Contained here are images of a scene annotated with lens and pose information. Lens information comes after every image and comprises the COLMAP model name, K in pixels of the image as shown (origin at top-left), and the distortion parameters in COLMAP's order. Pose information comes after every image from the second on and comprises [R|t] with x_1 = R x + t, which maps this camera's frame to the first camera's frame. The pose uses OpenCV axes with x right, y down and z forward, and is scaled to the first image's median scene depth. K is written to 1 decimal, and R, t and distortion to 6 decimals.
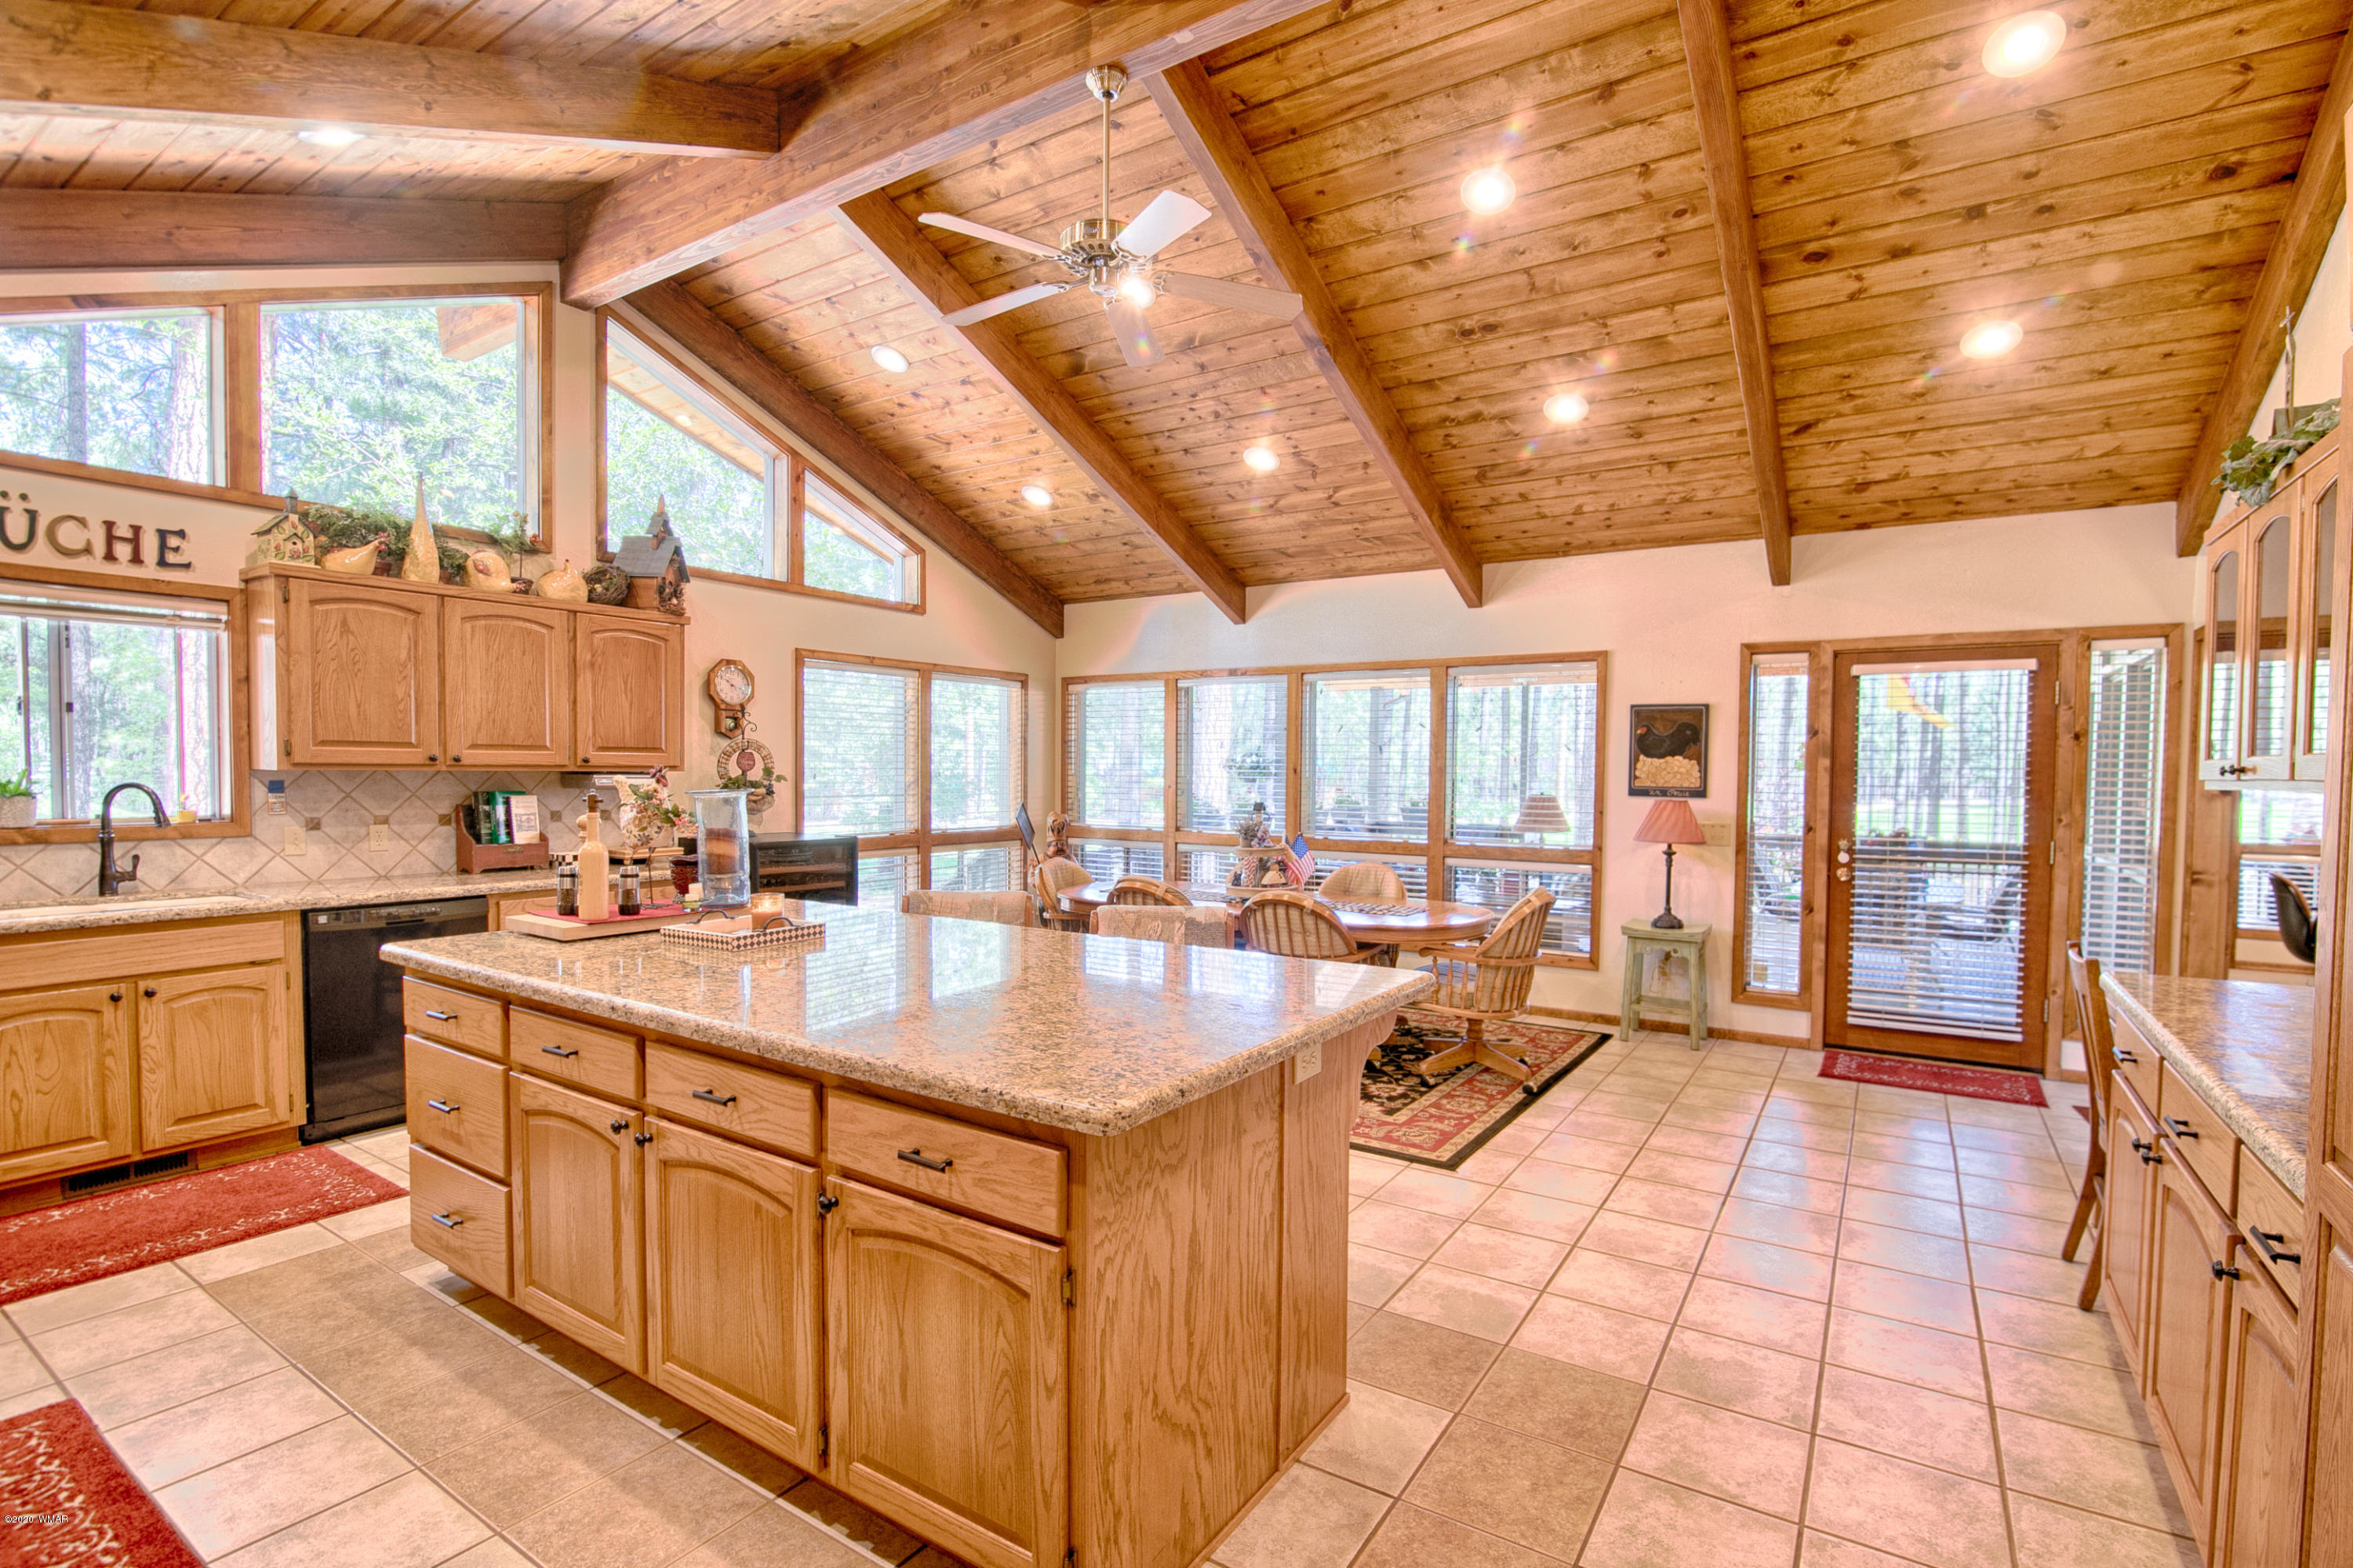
lens RADIAL K [[1102.1, 0, 1173.3], [0, 1102.1, 808.4], [0, 0, 1]] dist [-0.002819, 0.000118]
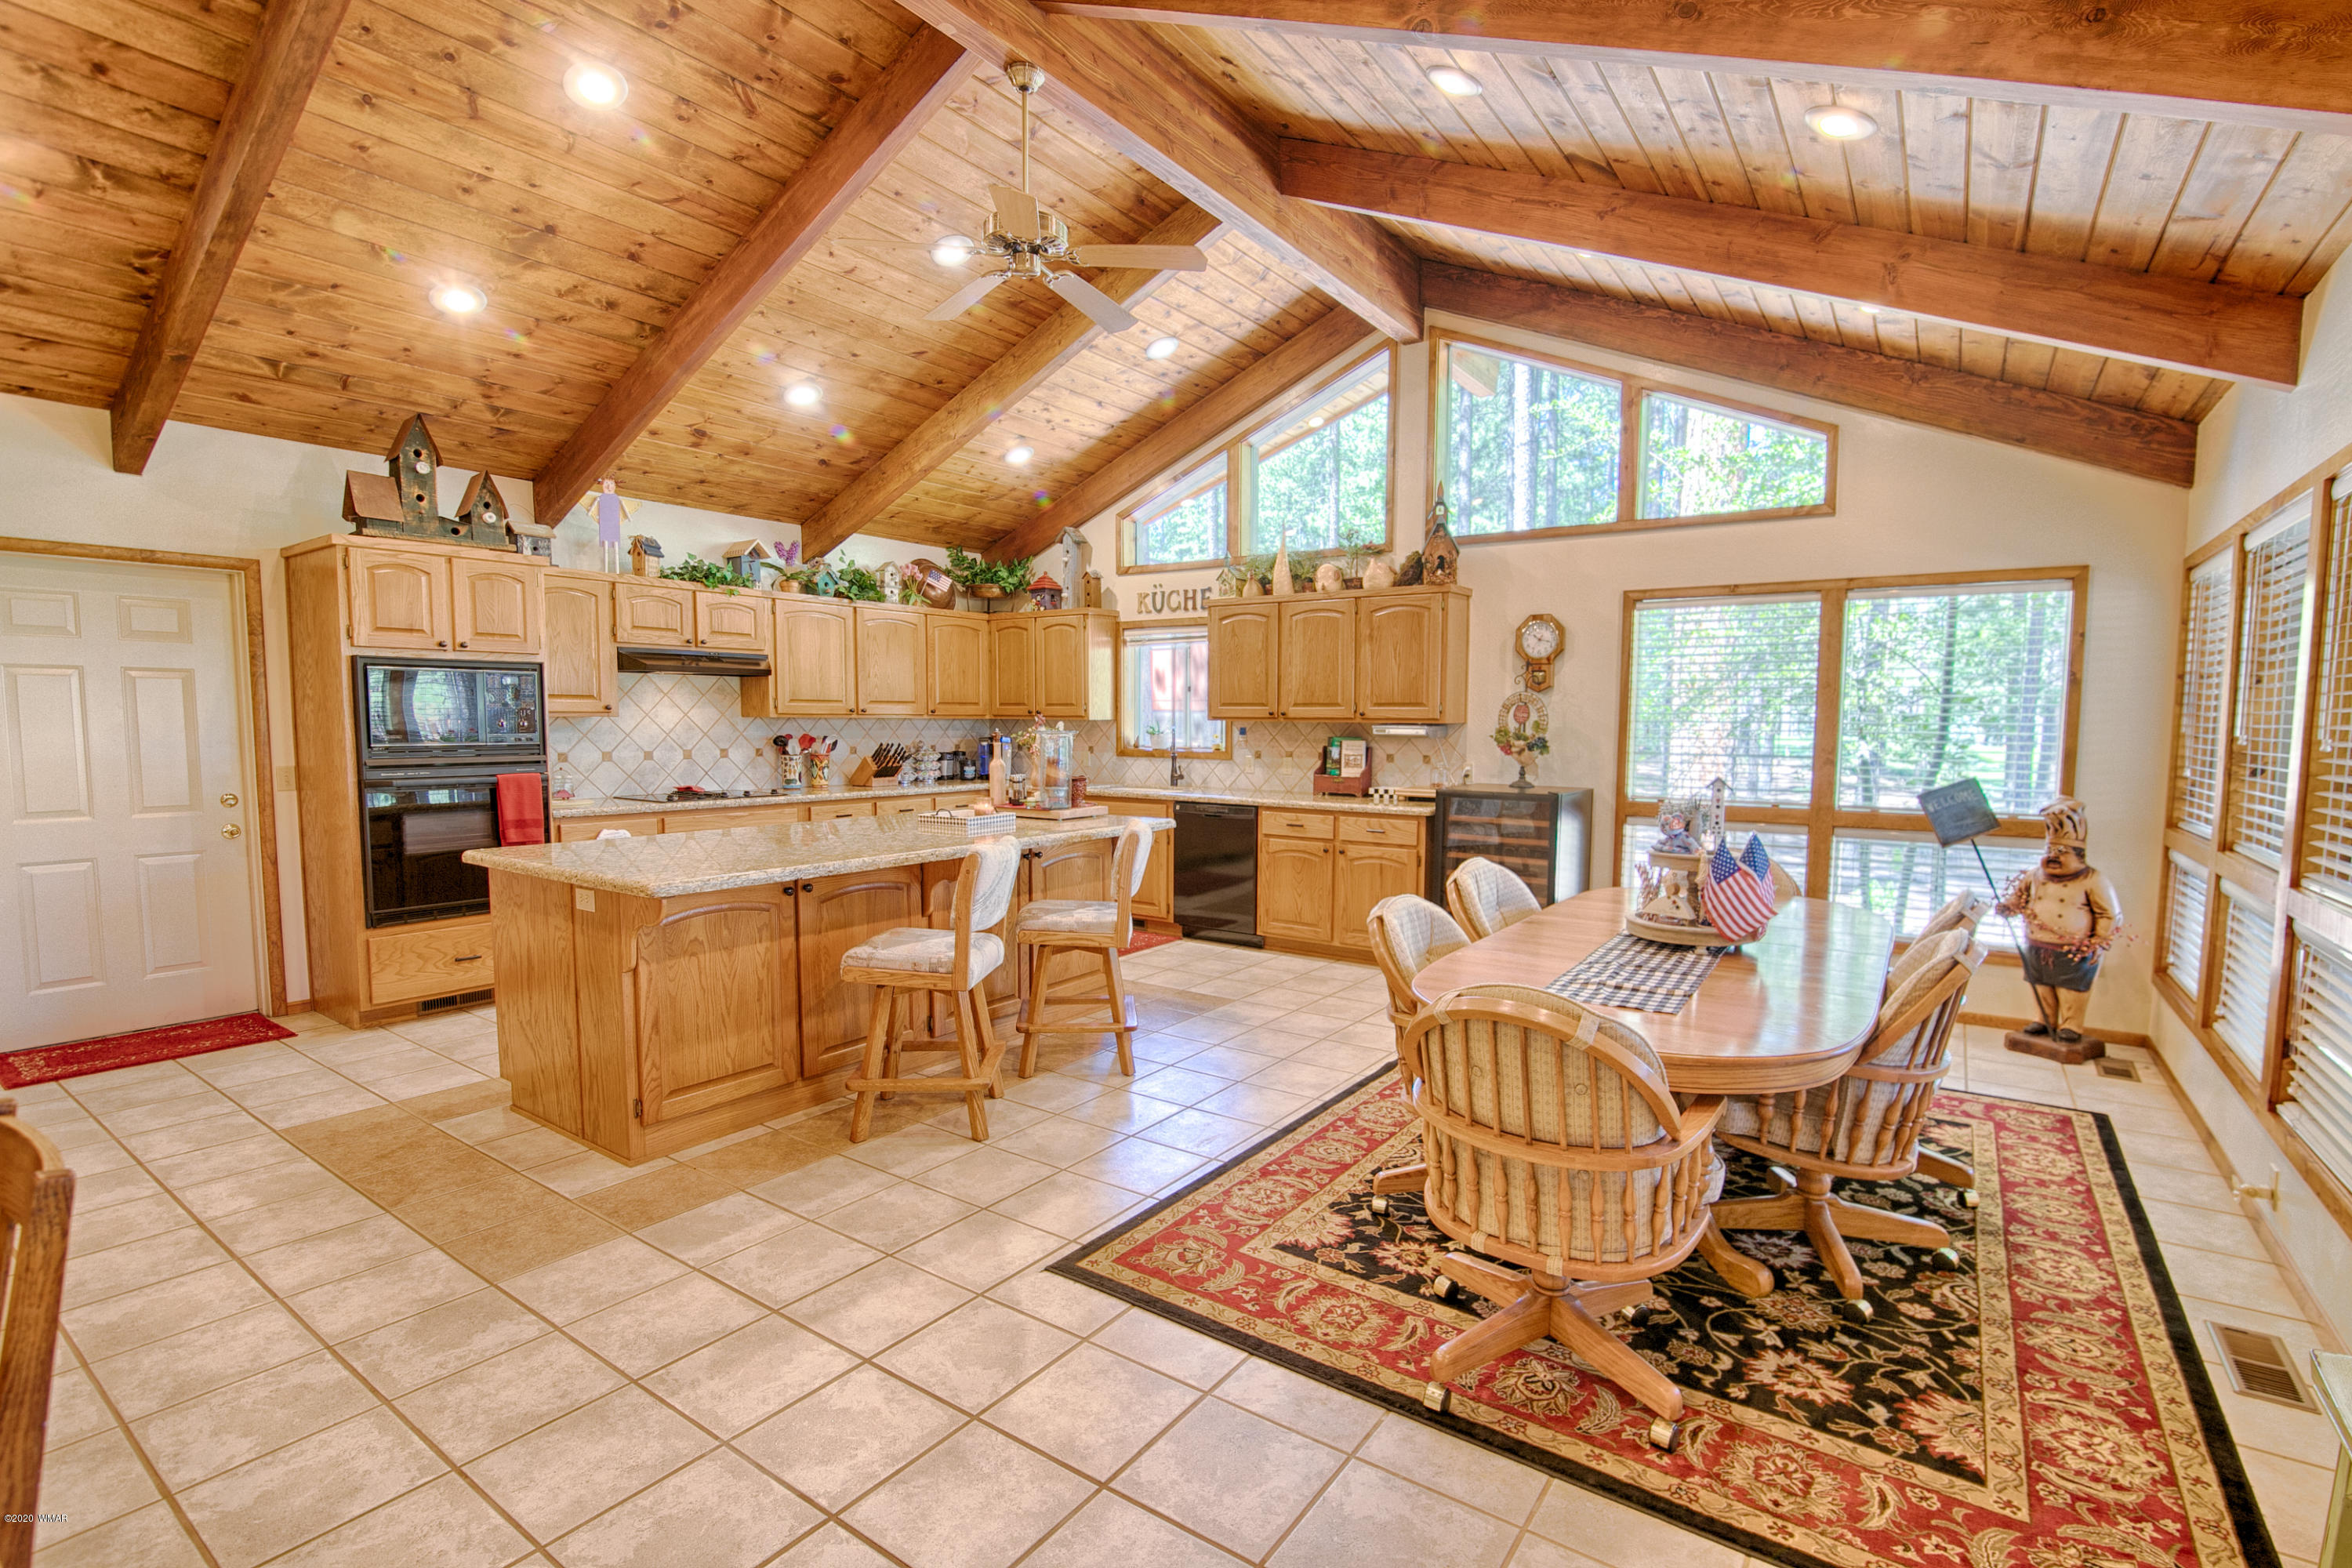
lens RADIAL K [[1070.6, 0, 1219.1], [0, 1070.6, 810.9], [0, 0, 1]] dist [-0.024868, 0.006357]
pose [[-0.009012, 0.077213, -0.996974, 0.770219], [-0.044937, 0.995976, 0.077542, -0.022380], [0.998949, 0.045500, -0.005506, 0.922381]]
